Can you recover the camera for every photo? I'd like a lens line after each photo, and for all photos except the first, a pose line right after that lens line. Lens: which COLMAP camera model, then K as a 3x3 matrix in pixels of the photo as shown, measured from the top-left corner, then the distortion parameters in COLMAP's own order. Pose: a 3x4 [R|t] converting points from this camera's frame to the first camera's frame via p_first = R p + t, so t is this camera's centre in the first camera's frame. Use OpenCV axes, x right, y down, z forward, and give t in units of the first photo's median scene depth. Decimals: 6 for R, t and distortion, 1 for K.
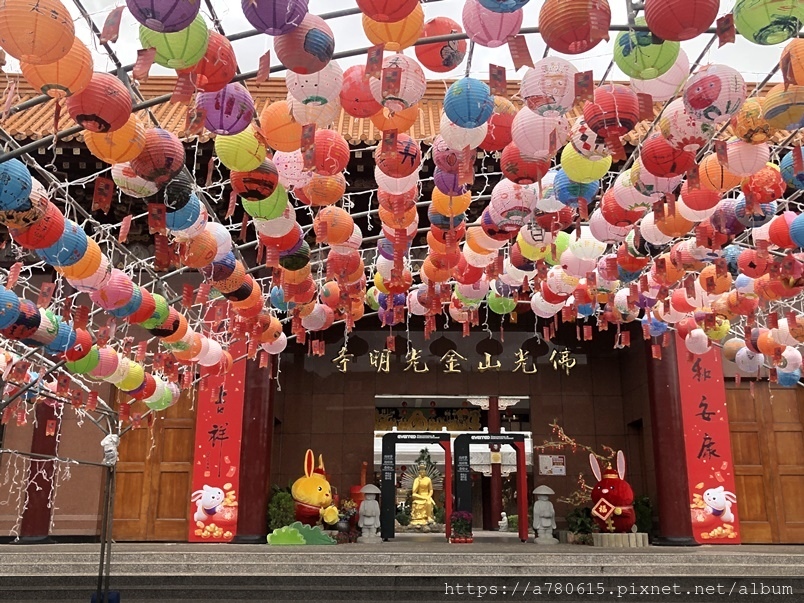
lens RADIAL K [[782.1, 0, 400.3], [0, 782.1, 306.2], [0, 0, 1]] dist [-0.031991, 0.000000]
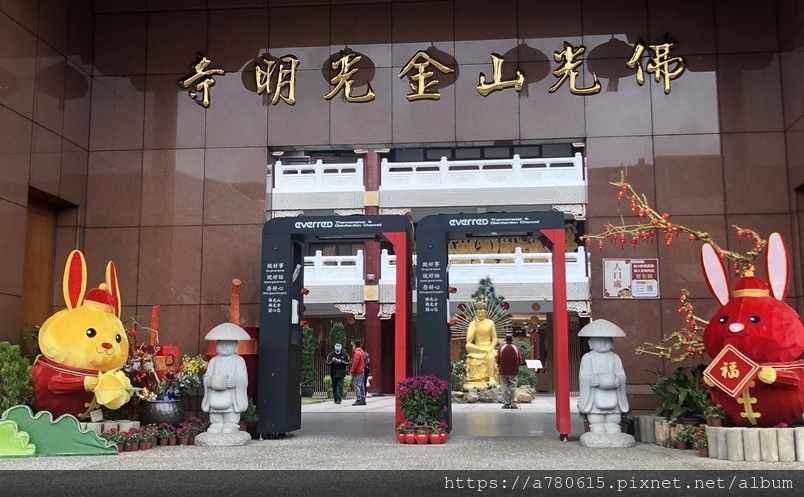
lens RADIAL K [[944.8, 0, 397.2], [0, 944.8, 244.9], [0, 0, 1]] dist [-0.003434, 0.000000]
pose [[0.991848, -0.029048, -0.124073, 0.139404], [0.044756, 0.991051, 0.125754, 0.115846], [0.119310, -0.130282, 0.984272, 0.462787]]
